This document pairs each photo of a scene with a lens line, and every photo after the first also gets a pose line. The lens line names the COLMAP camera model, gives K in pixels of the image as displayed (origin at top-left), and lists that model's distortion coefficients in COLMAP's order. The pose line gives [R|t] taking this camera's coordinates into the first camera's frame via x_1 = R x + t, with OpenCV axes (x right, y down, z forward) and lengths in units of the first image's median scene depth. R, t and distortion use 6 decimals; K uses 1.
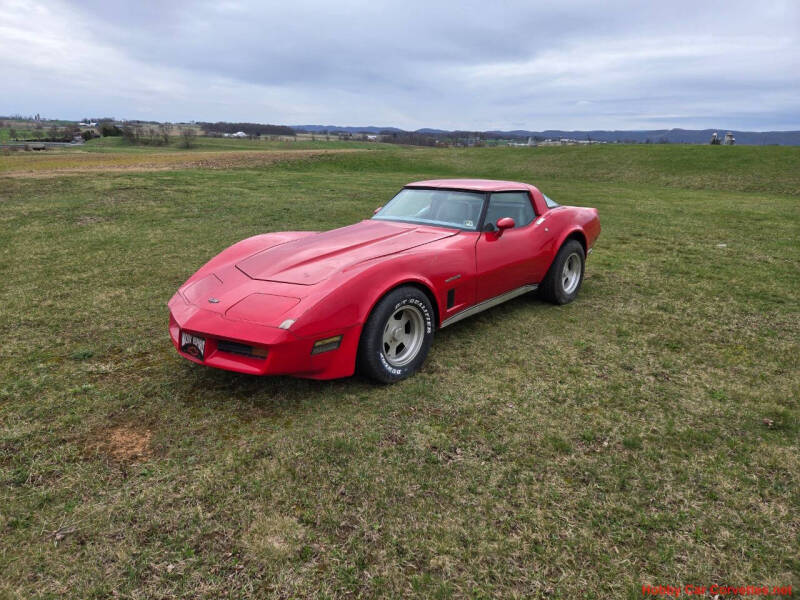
lens RADIAL K [[522.0, 0, 400.2], [0, 522.0, 296.8], [0, 0, 1]] dist [0.059013, -0.046837]
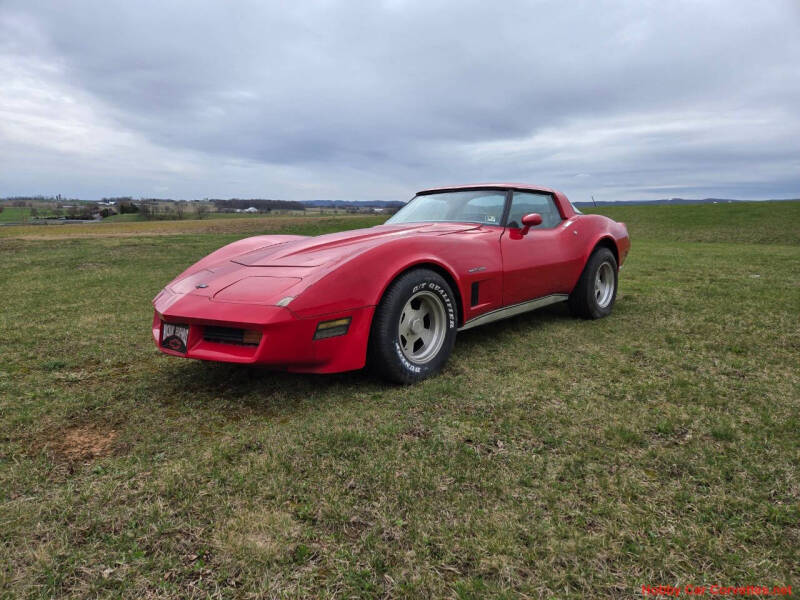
lens RADIAL K [[522.0, 0, 395.8], [0, 522.0, 298.5], [0, 0, 1]] dist [0.059013, -0.046837]
pose [[0.999671, -0.015082, -0.020728, -0.019246], [0.012179, 0.990952, -0.133664, 0.143518], [0.022557, 0.133368, 0.990810, 0.153134]]
